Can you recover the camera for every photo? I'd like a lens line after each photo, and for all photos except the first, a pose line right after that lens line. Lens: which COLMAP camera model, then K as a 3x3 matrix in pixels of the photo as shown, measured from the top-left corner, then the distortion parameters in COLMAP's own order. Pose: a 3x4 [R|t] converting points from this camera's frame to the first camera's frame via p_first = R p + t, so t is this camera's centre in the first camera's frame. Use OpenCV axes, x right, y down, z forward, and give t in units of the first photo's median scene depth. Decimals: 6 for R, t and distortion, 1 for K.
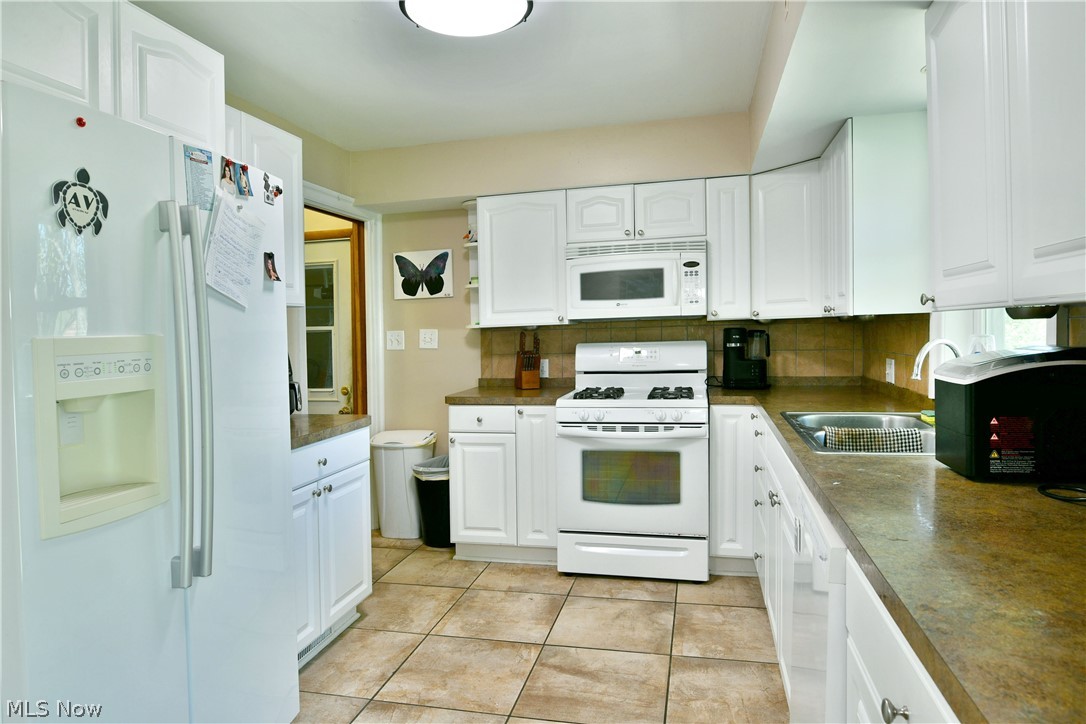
lens RADIAL K [[682.1, 0, 545.4], [0, 682.1, 345.6], [0, 0, 1]] dist [-0.020678, -0.001069]
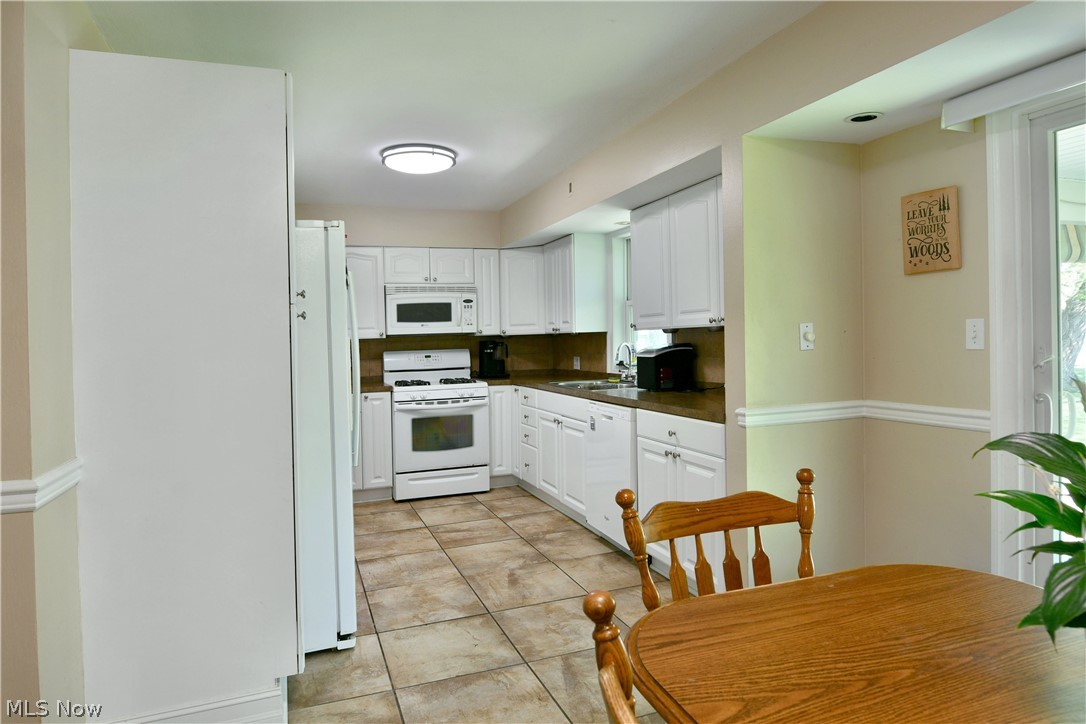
lens RADIAL K [[655.8, 0, 547.1], [0, 655.8, 336.6], [0, 0, 1]] dist [-0.008074, -0.004211]
pose [[0.831488, 0.006937, 0.555499, -0.526835], [0.017567, 0.999094, -0.038772, 0.030755], [-0.555264, 0.041997, 0.830613, -0.424823]]
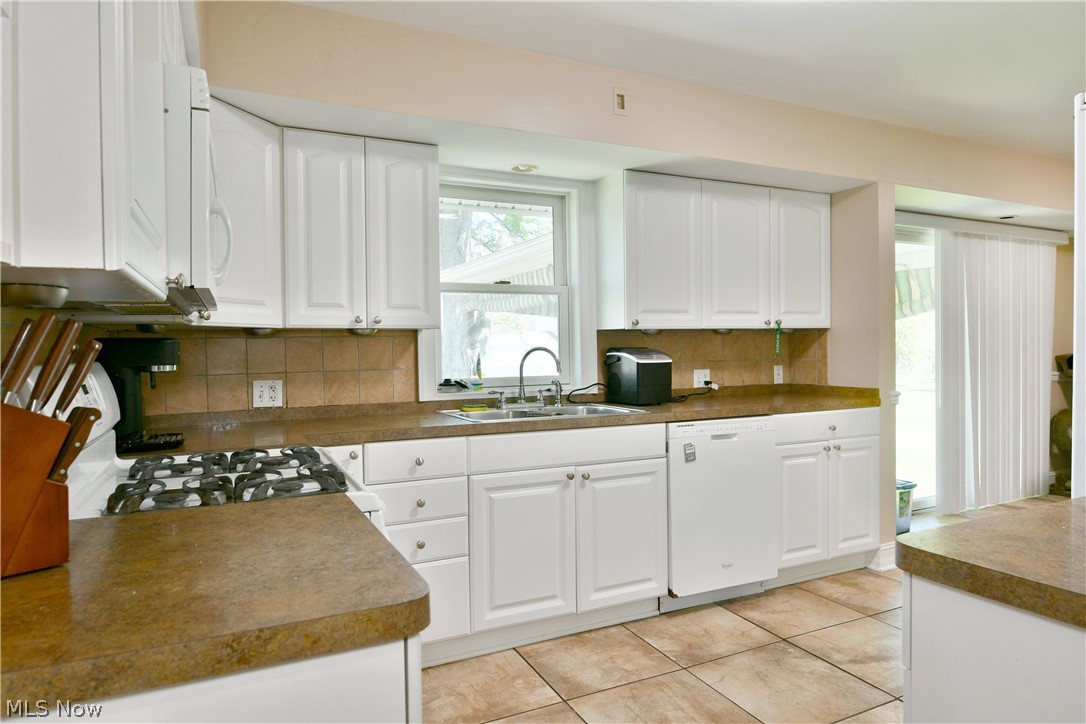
lens RADIAL K [[665.0, 0, 540.4], [0, 665.0, 362.0], [0, 0, 1]] dist [-0.000497, 0.000289]
pose [[-0.626232, 0.018393, 0.779420, -0.365134], [0.049132, 0.998666, 0.015910, 0.000385], [-0.778087, 0.048258, -0.626300, 1.179645]]
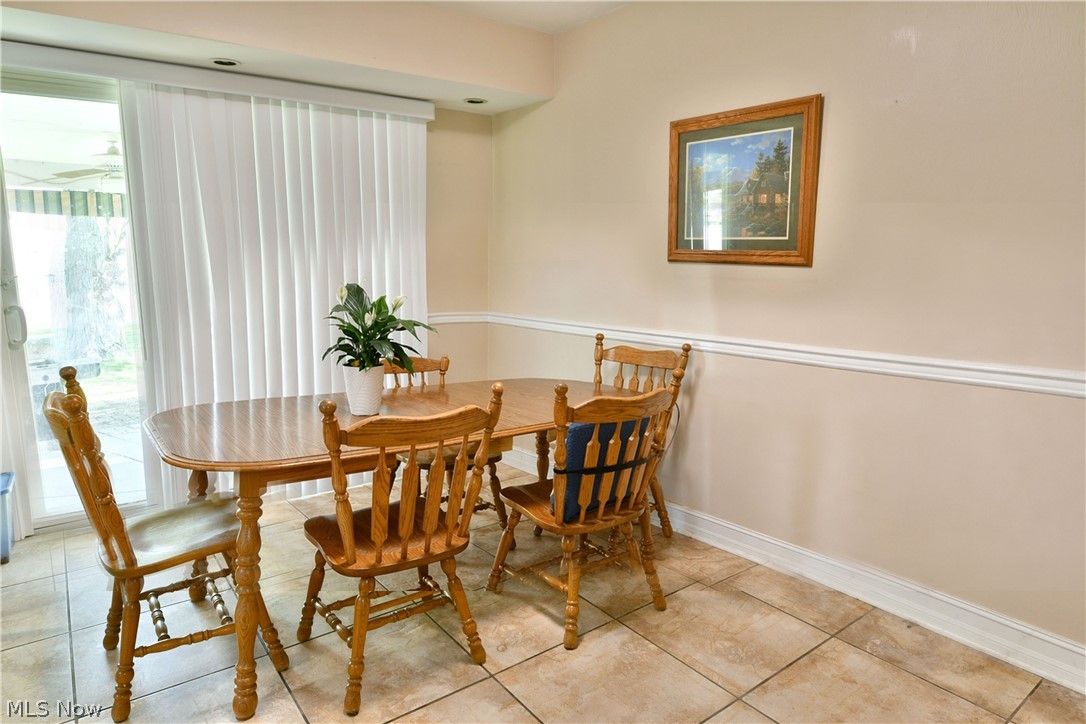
lens RADIAL K [[676.1, 0, 544.8], [0, 676.1, 361.5], [0, 0, 1]] dist [0.000332, -0.000379]
pose [[-0.770359, -0.075618, 0.633111, -0.793243], [0.039437, 0.985391, 0.165680, 0.023529], [-0.636390, 0.152601, -0.756122, 0.048605]]
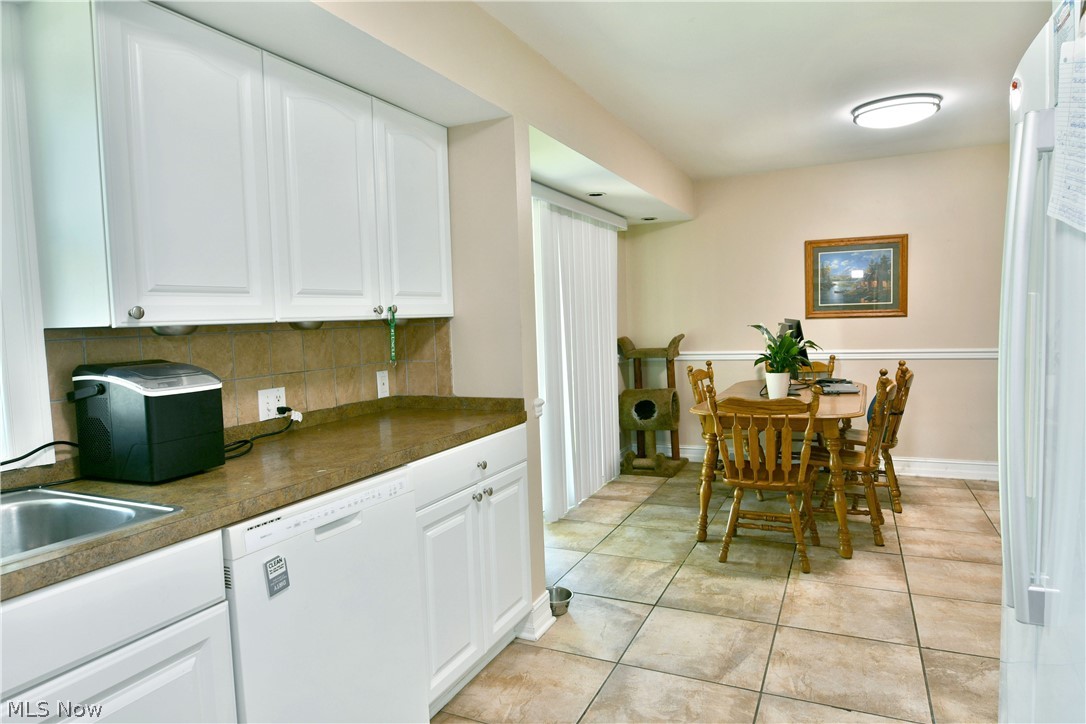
lens RADIAL K [[660.9, 0, 542.2], [0, 660.9, 361.3], [0, 0, 1]] dist [-0.010047, -0.001967]
pose [[-0.974675, 0.048814, 0.218233, -0.080290], [0.068072, 0.994337, 0.081613, -0.019080], [-0.213013, 0.094401, -0.972478, 0.860407]]
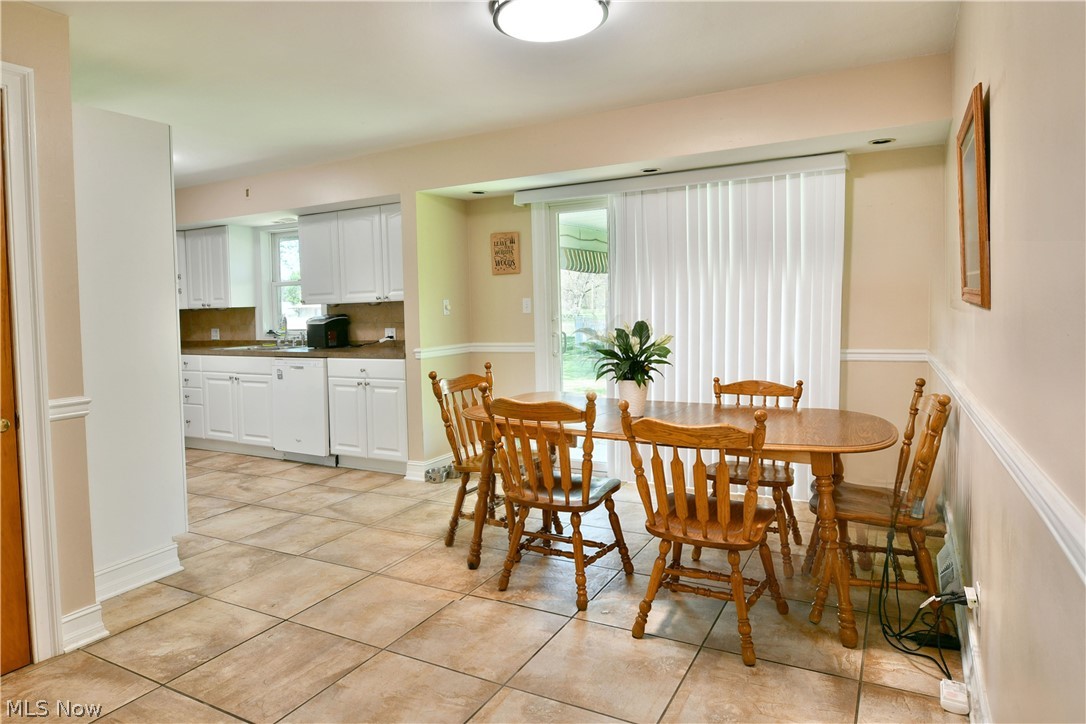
lens RADIAL K [[642.6, 0, 539.8], [0, 642.6, 331.6], [0, 0, 1]] dist [-0.004374, -0.000472]
pose [[0.262472, -0.020087, 0.964730, -1.117044], [0.045741, 0.998918, 0.008354, 0.055500], [-0.963855, 0.041935, 0.263107, -0.496192]]
